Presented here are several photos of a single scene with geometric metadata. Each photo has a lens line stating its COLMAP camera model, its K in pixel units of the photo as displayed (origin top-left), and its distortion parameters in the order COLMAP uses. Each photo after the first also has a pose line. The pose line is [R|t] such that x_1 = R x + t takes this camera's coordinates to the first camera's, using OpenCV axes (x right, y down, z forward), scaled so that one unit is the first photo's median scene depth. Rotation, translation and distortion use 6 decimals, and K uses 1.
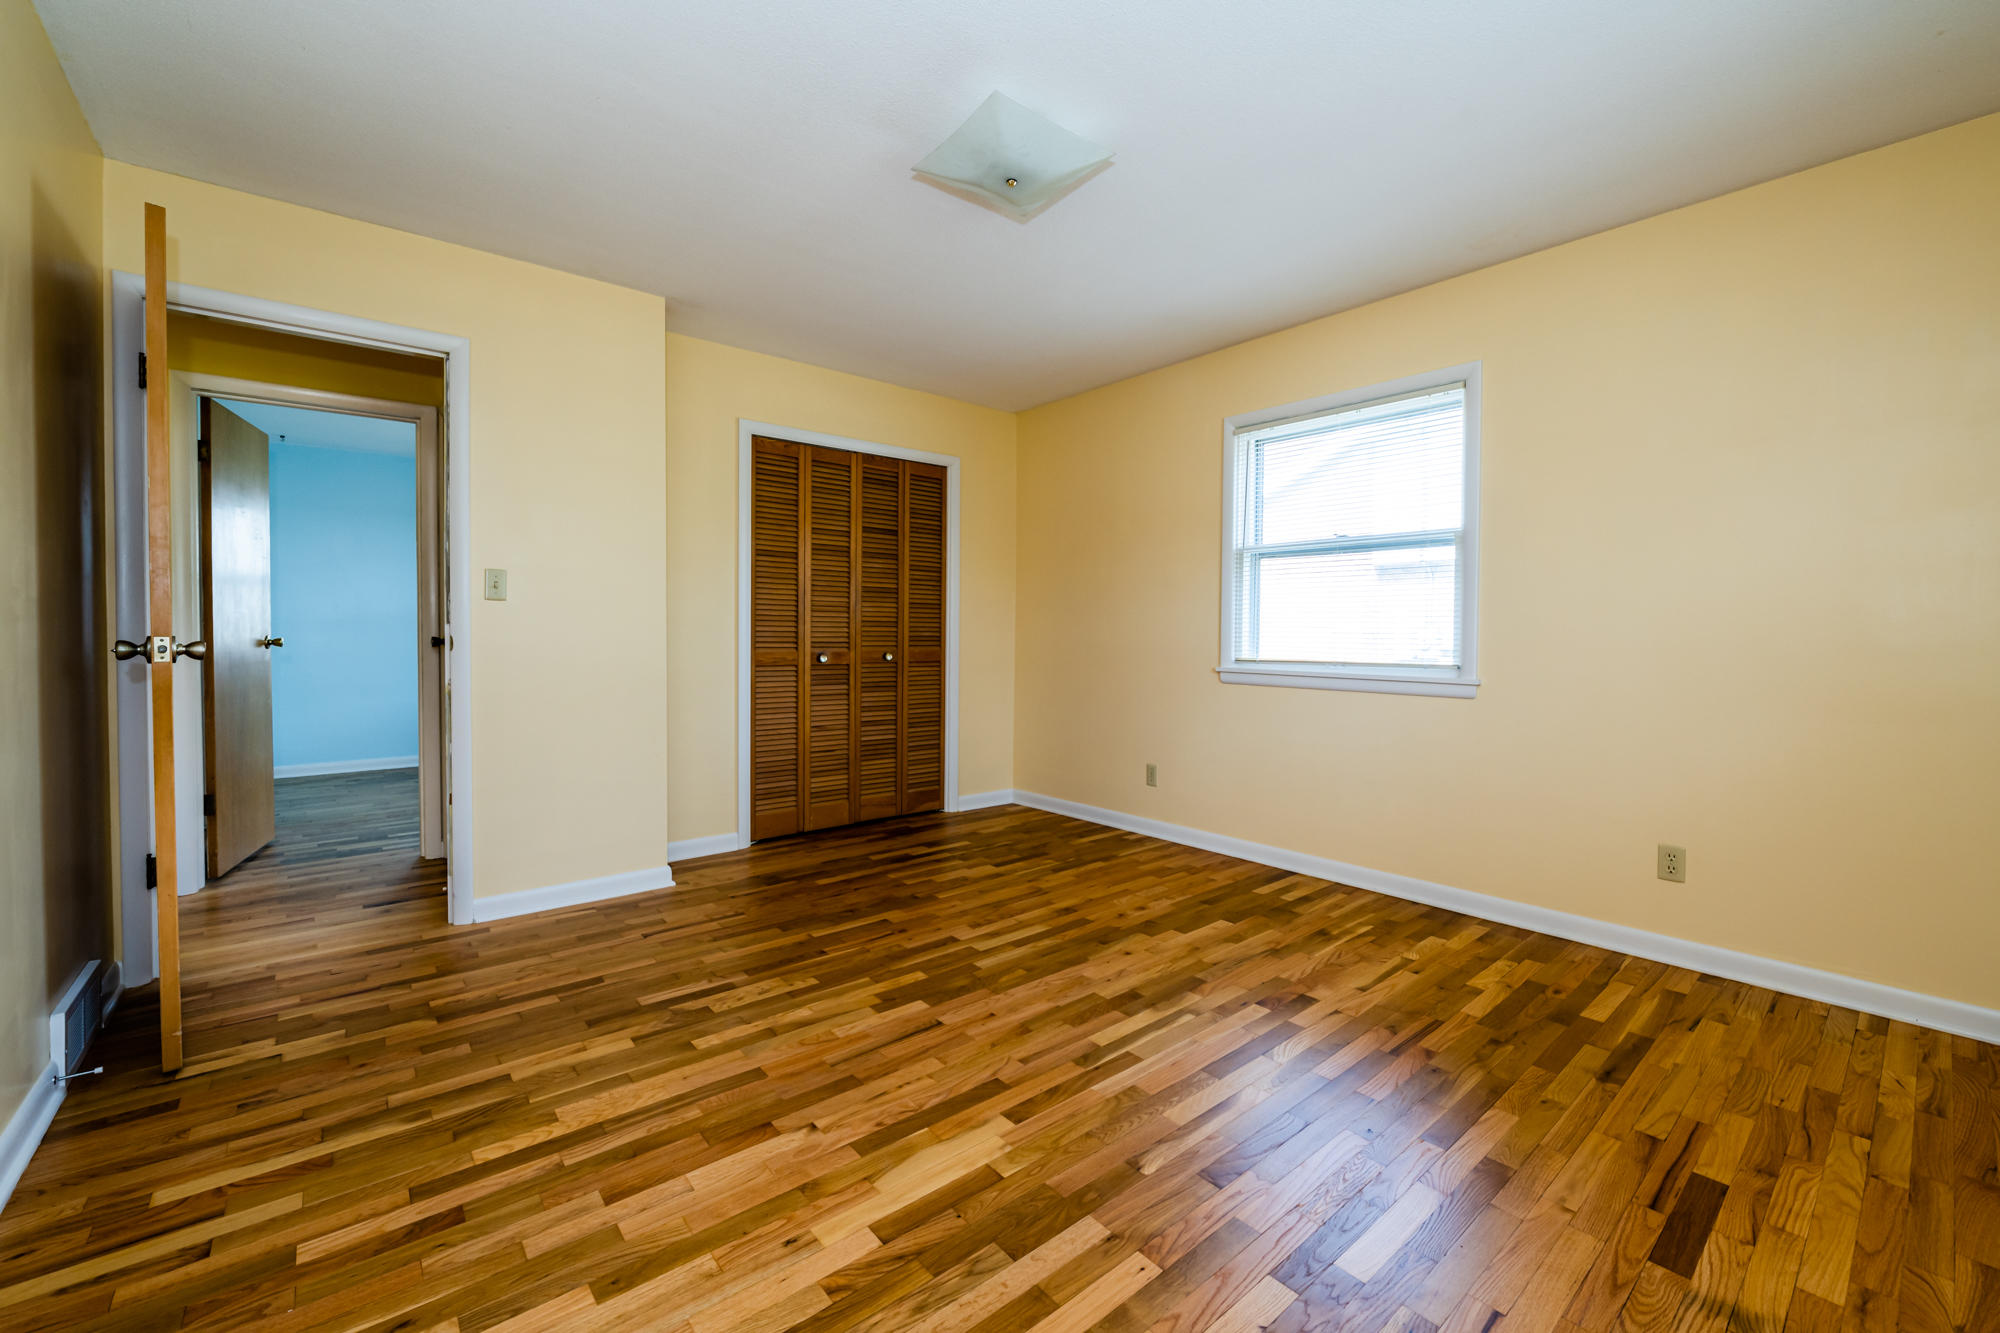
lens RADIAL K [[807.0, 0, 1001.1], [0, 807.0, 669.7], [0, 0, 1]] dist [-0.004440, -0.000257]
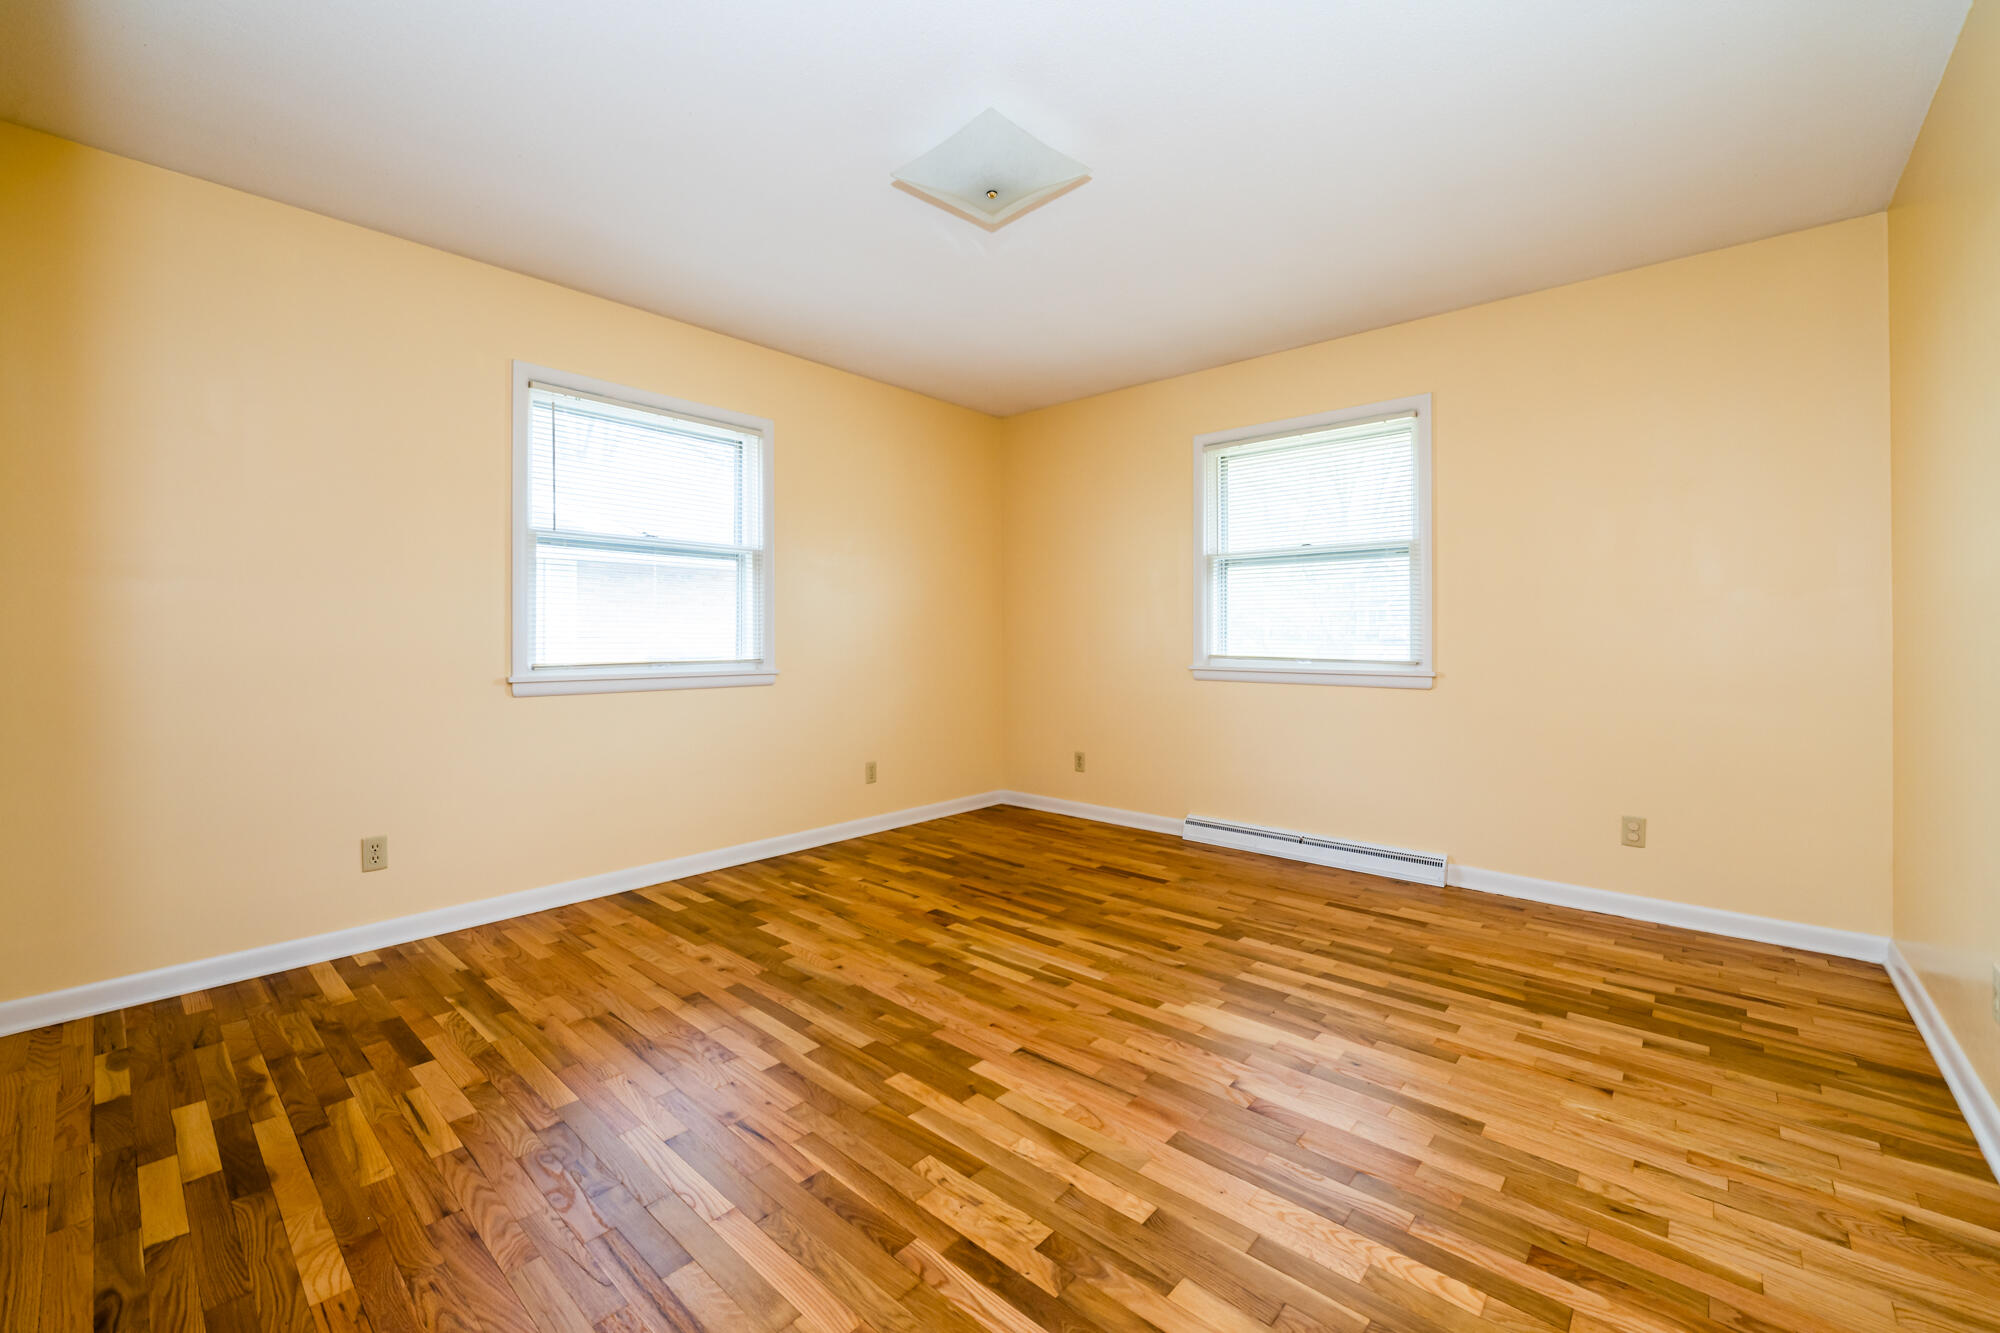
lens RADIAL K [[807.0, 0, 1001.1], [0, 807.0, 669.7], [0, 0, 1]] dist [-0.004440, -0.000257]
pose [[-0.147112, -0.045359, 0.988079, -0.893824], [0.043112, 0.997705, 0.052220, -0.047858], [-0.988180, 0.050280, -0.144819, 1.037443]]
